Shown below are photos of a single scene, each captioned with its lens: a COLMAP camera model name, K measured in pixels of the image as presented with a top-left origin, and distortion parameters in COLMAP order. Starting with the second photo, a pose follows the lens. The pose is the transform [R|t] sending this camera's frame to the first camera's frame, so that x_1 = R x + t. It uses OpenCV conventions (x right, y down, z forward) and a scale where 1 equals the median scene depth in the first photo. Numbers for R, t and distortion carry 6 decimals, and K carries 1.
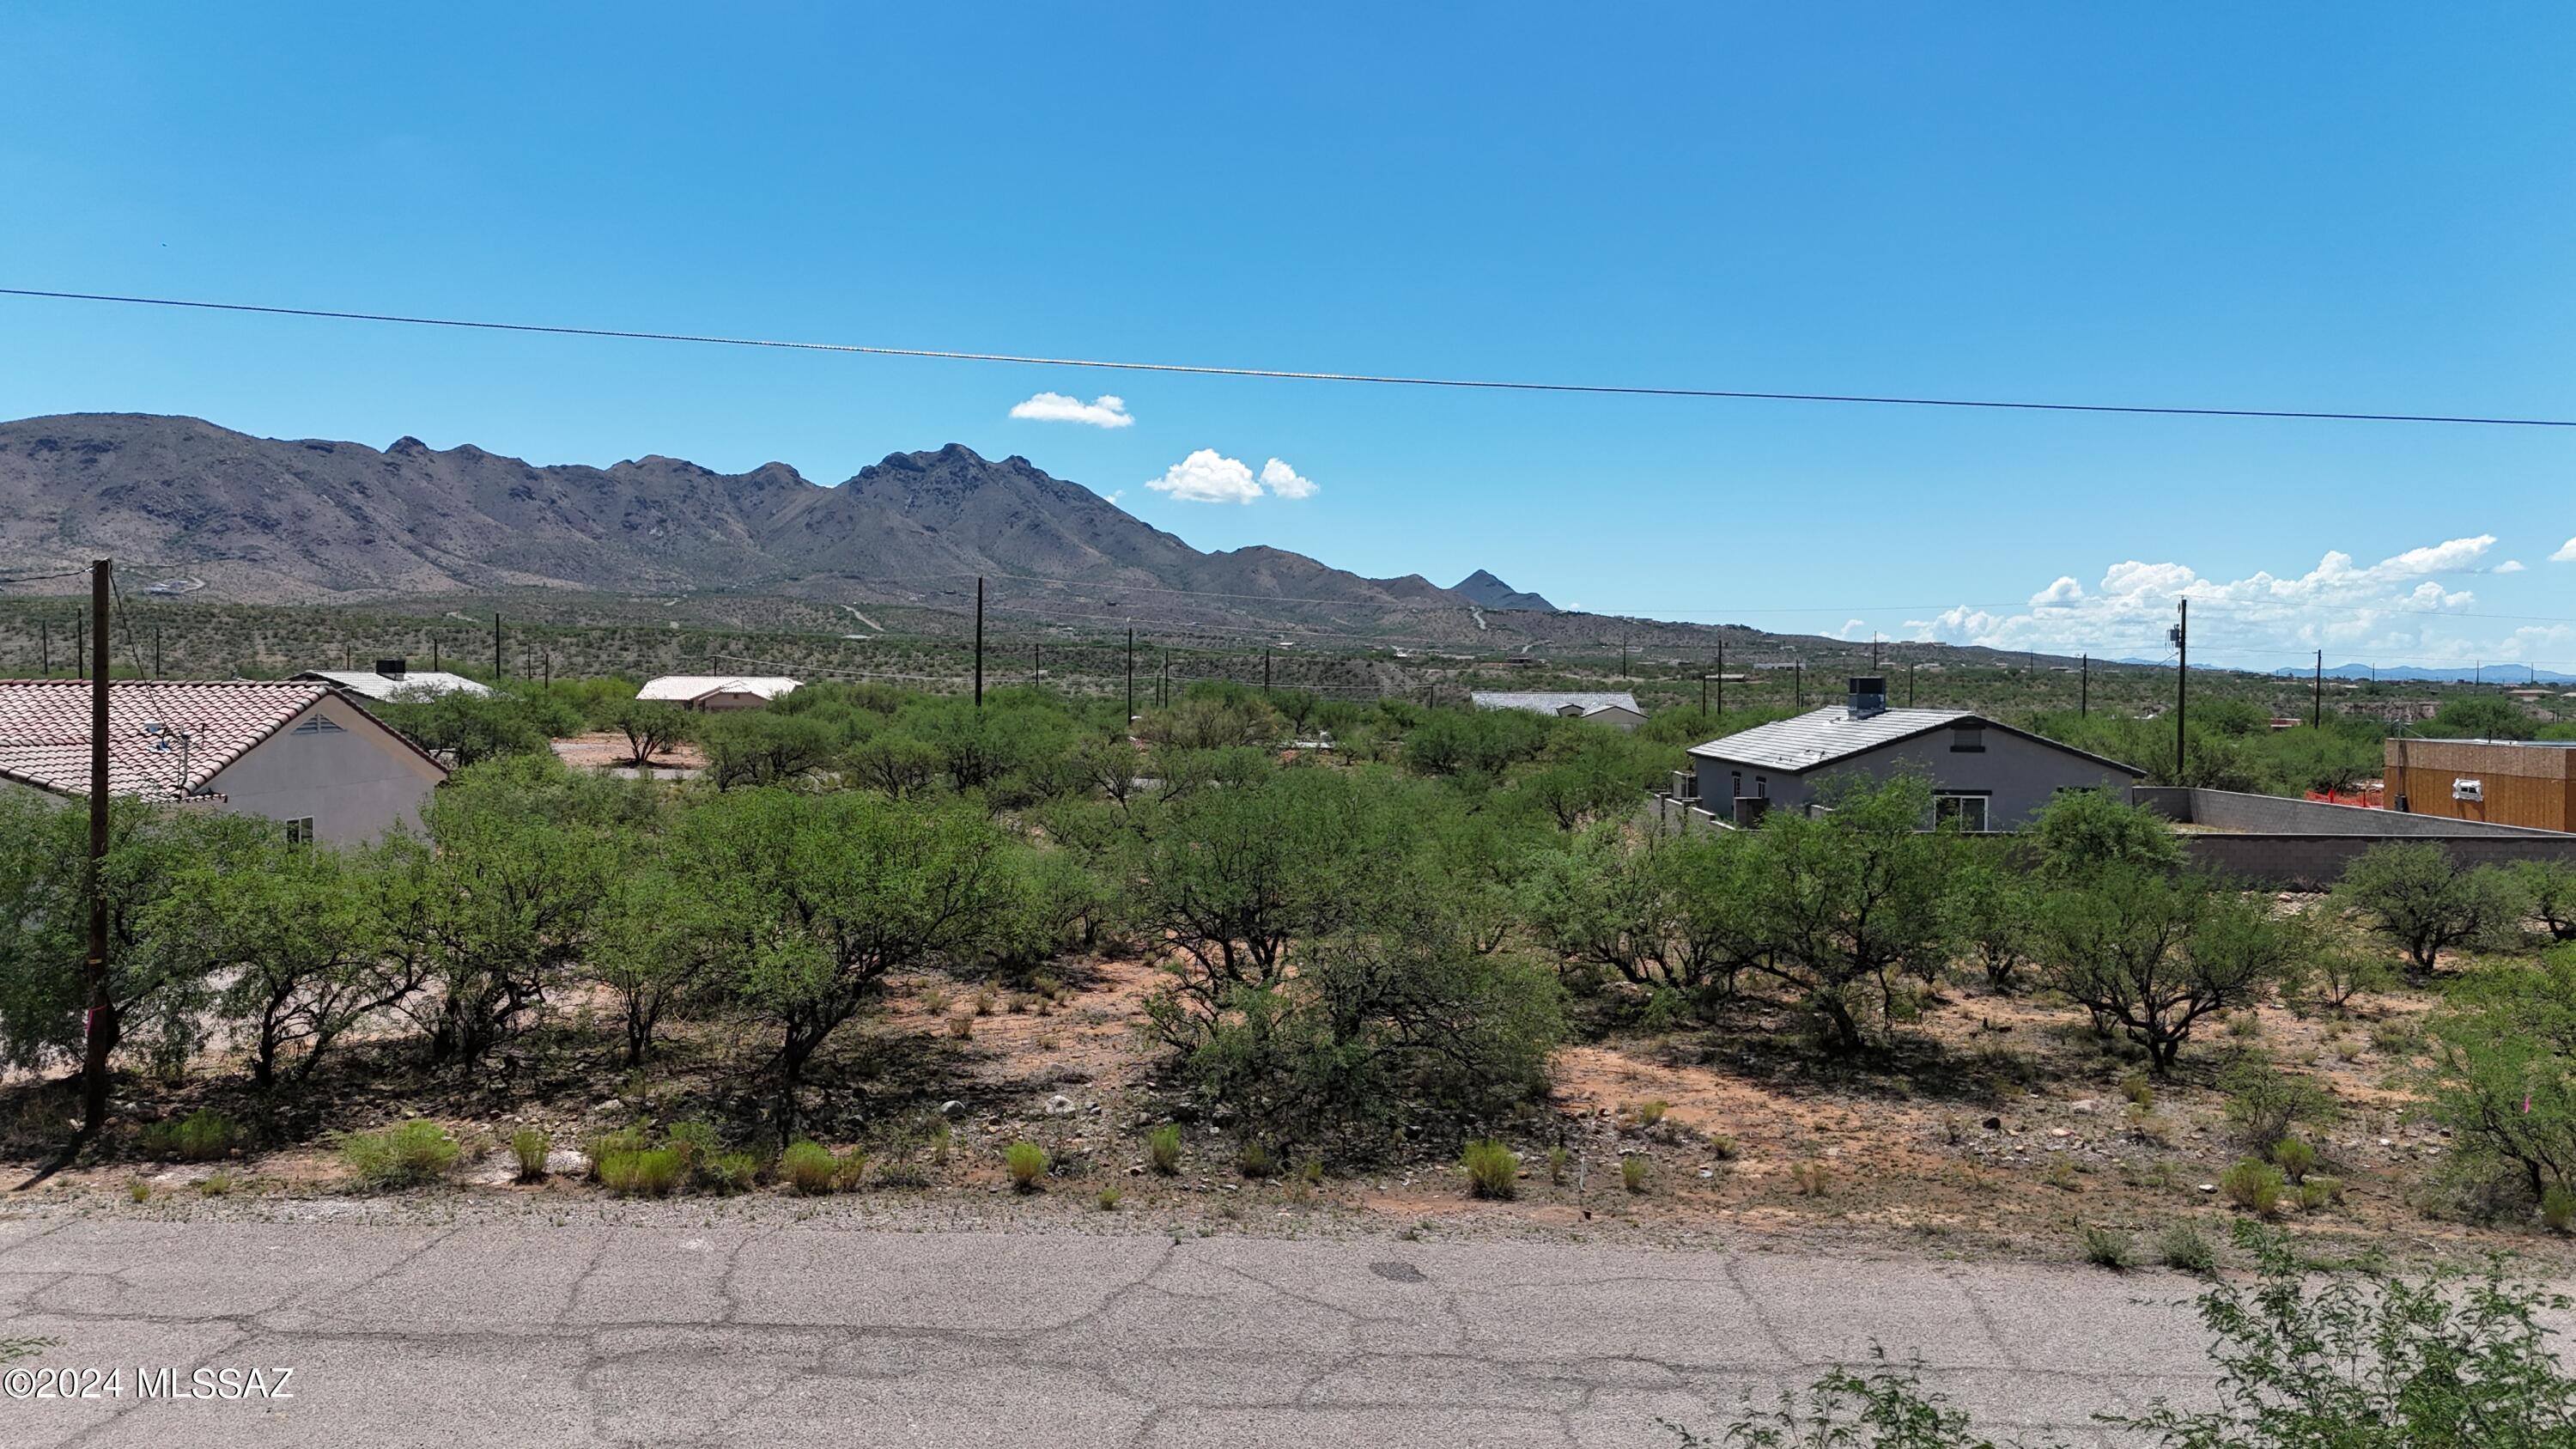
lens RADIAL K [[1883.0, 0, 1287.5], [0, 1883.0, 732.4], [0, 0, 1]] dist [0.074585, -0.066044]
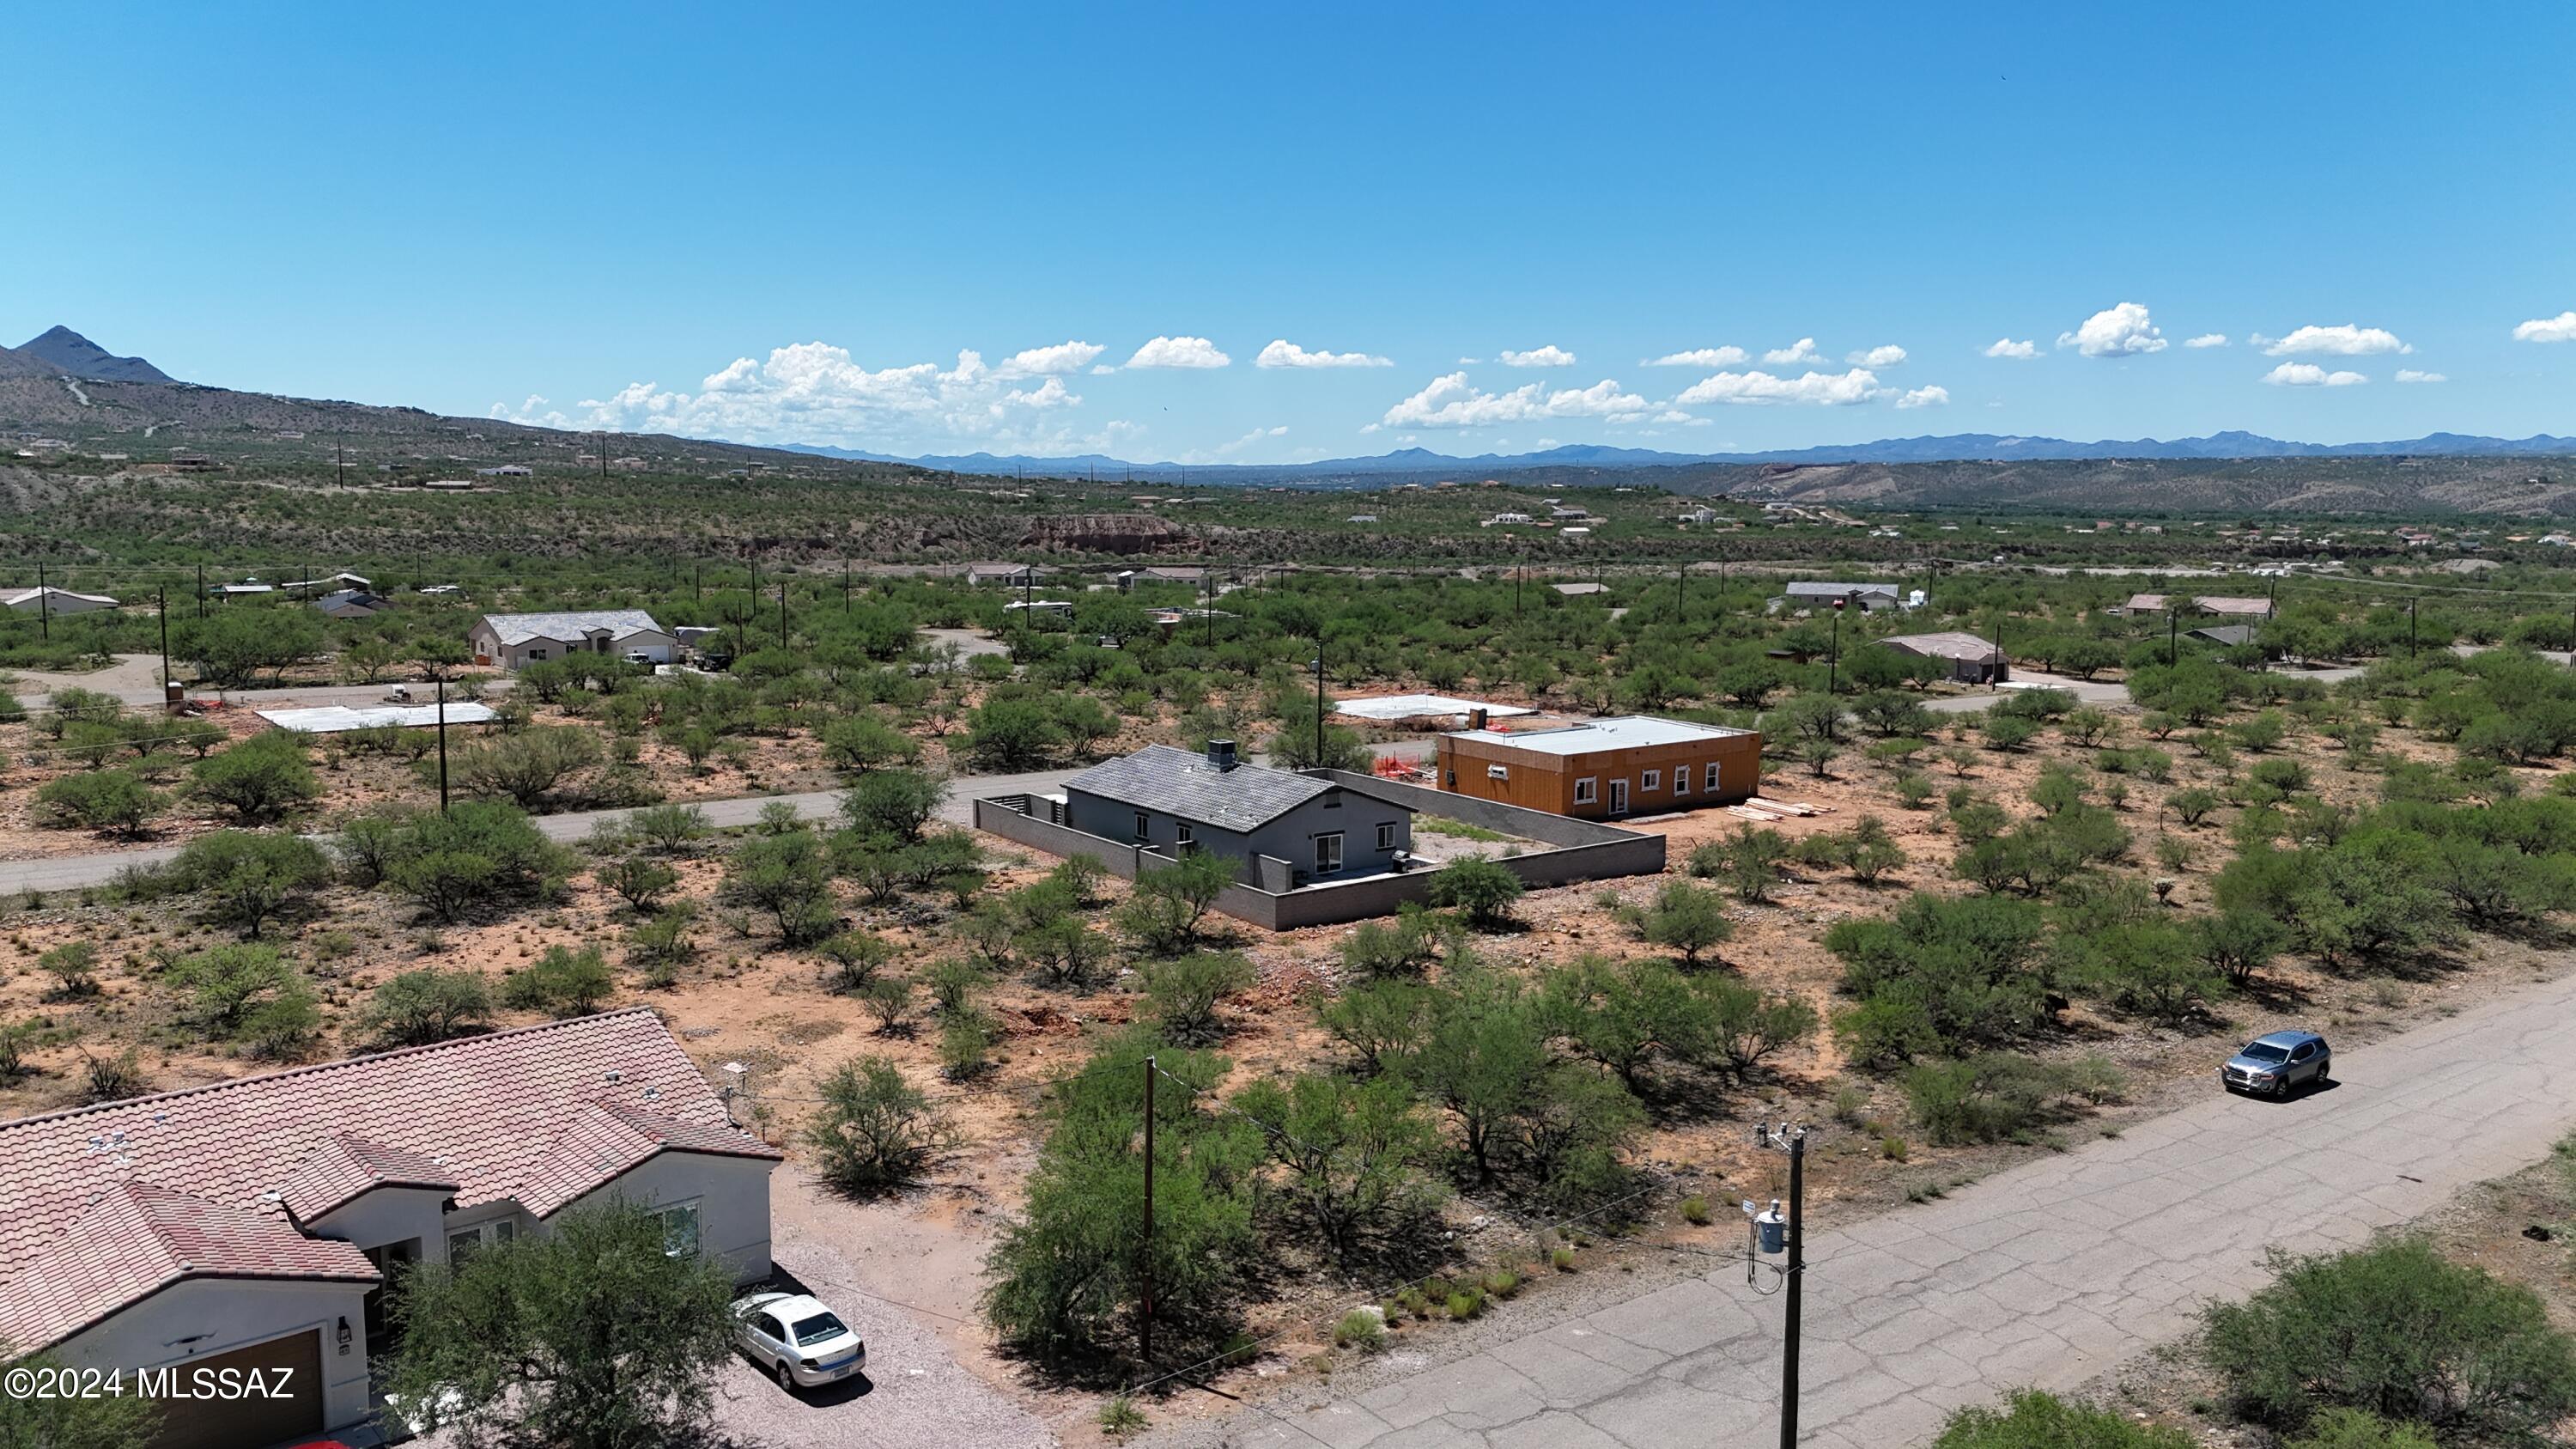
lens RADIAL K [[1883.5, 0, 1288.4], [0, 1883.5, 738.6], [0, 0, 1]] dist [0.073417, -0.064757]
pose [[0.784803, -0.083423, 0.614104, -0.041804], [0.011376, 0.992671, 0.120312, -0.015866], [-0.619640, -0.087435, 0.780001, -0.011697]]
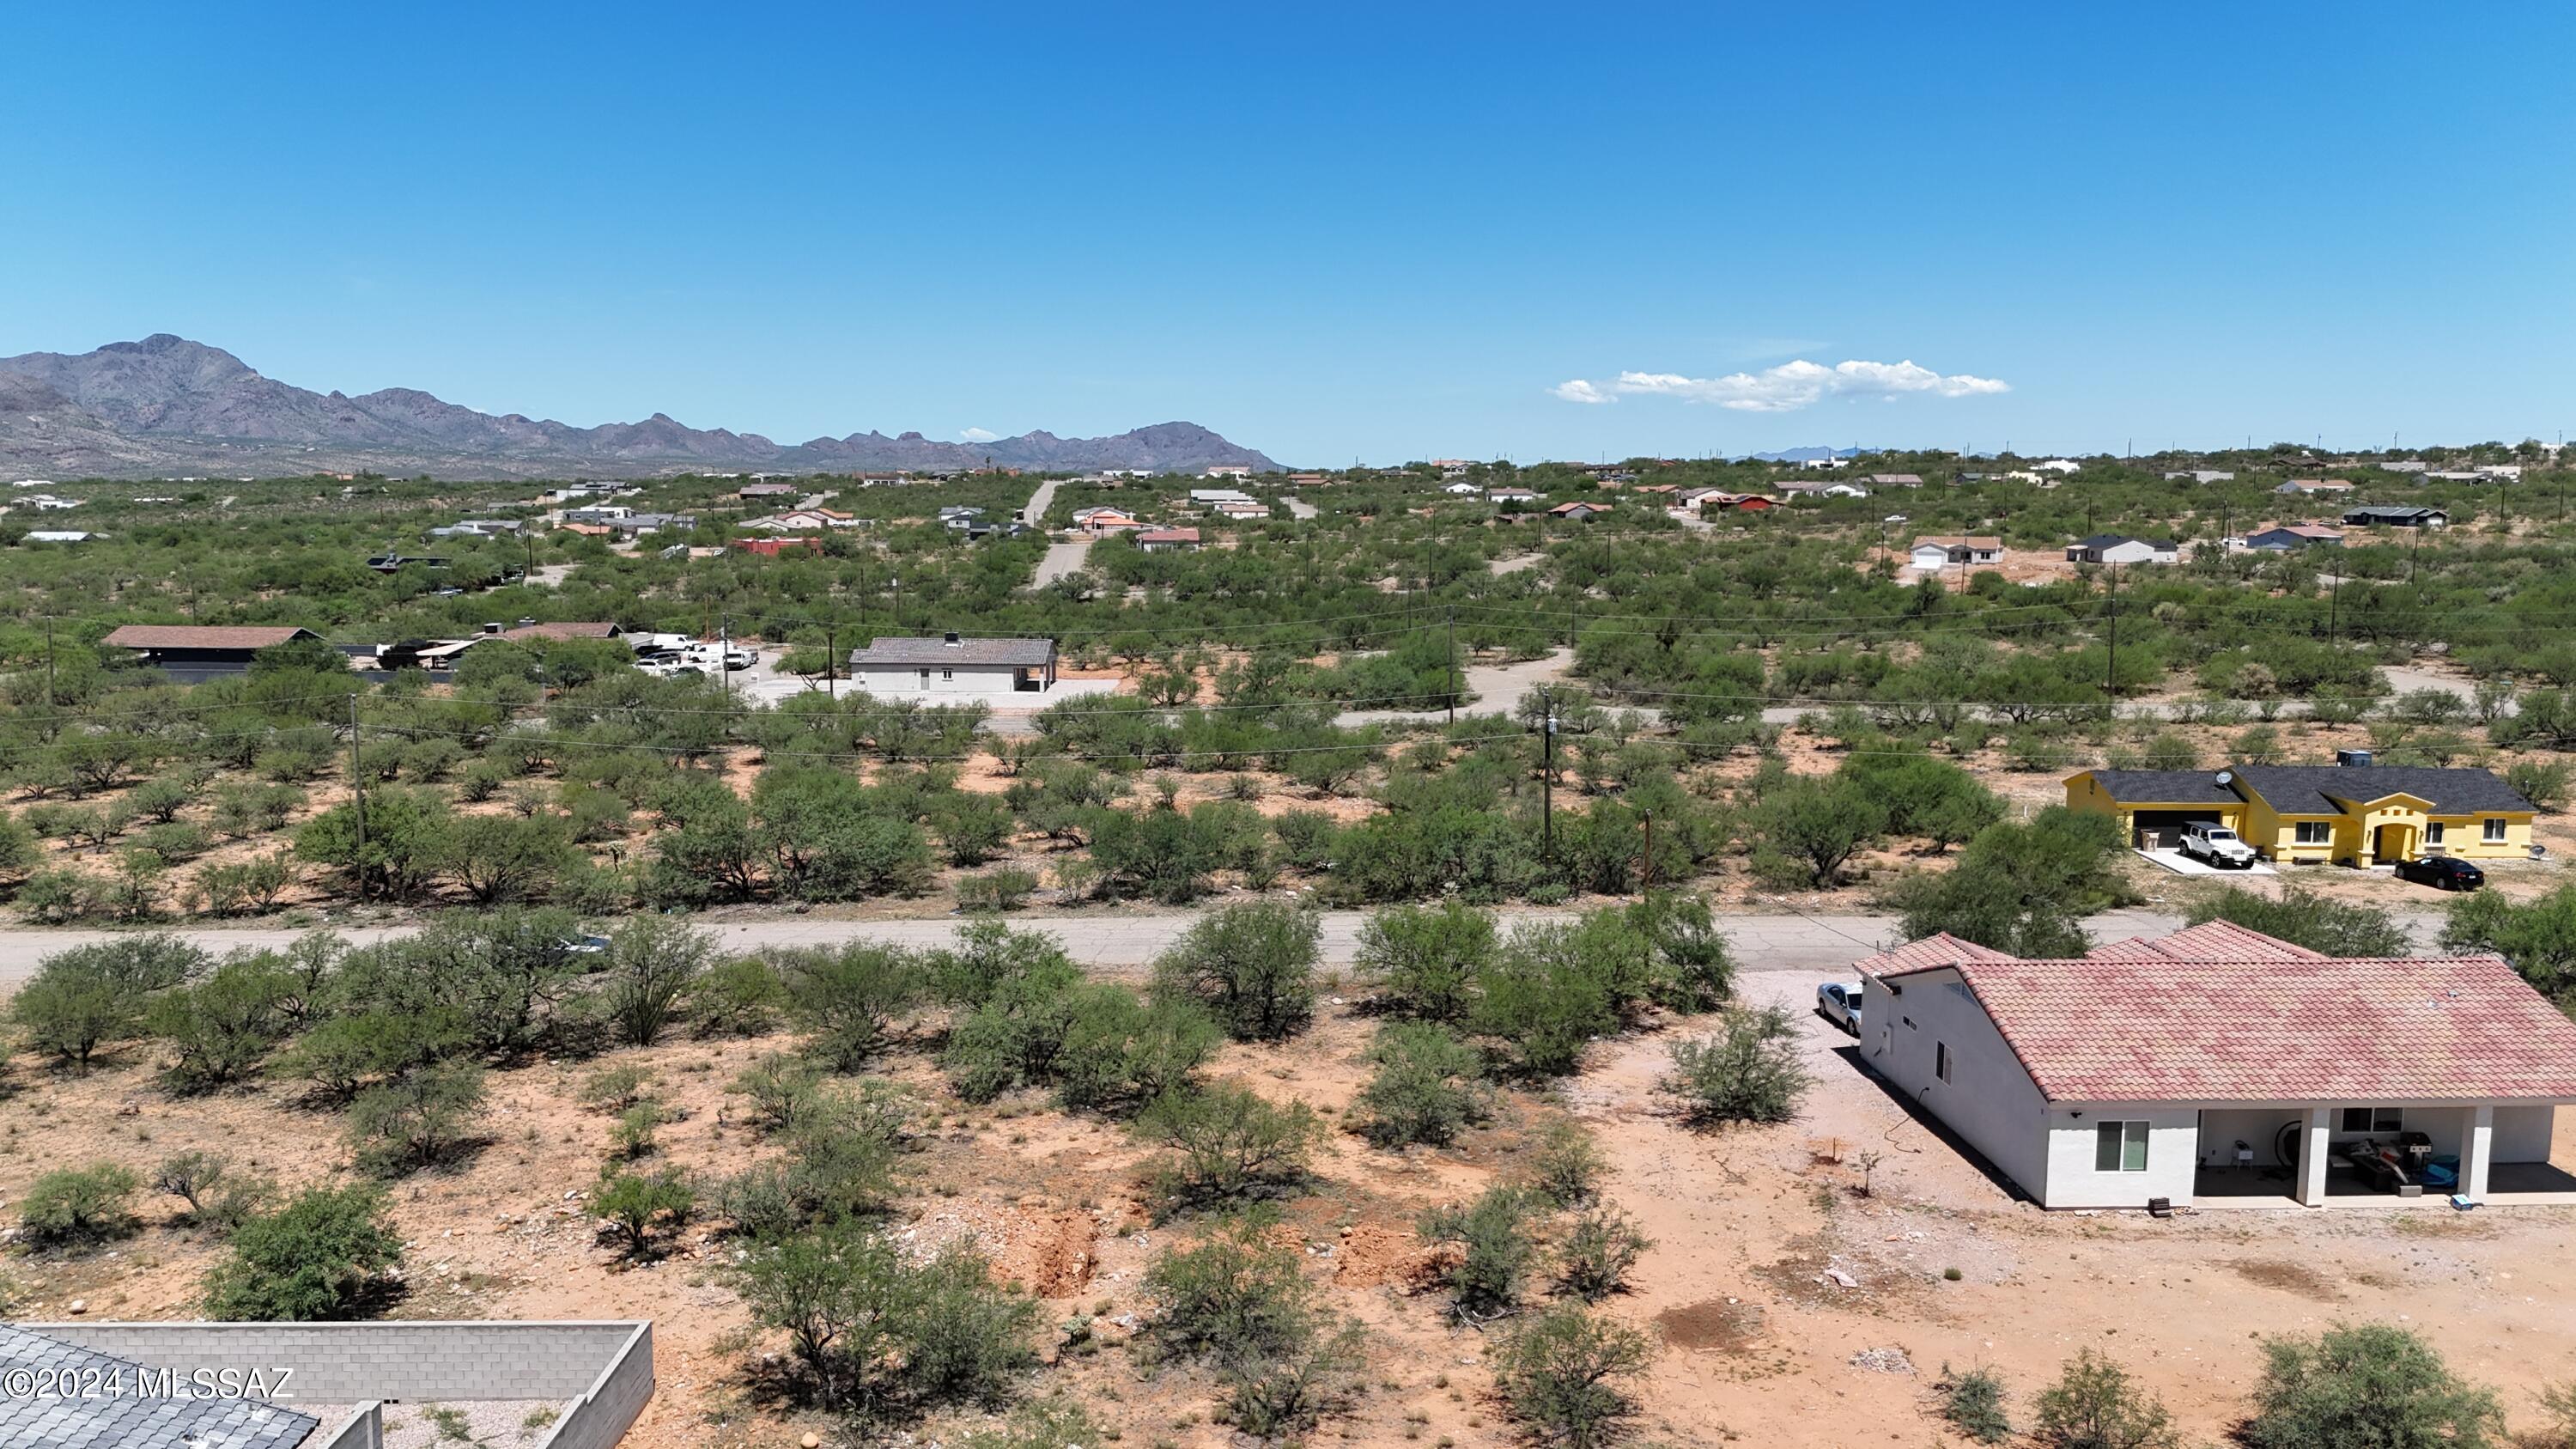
lens RADIAL K [[1887.5, 0, 1288.4], [0, 1887.5, 742.1], [0, 0, 1]] dist [0.070926, -0.063628]
pose [[-0.999783, -0.009081, -0.018743, 0.000507], [-0.012007, 0.986643, 0.162456, -0.017945], [0.017018, 0.162645, -0.986538, 0.103747]]
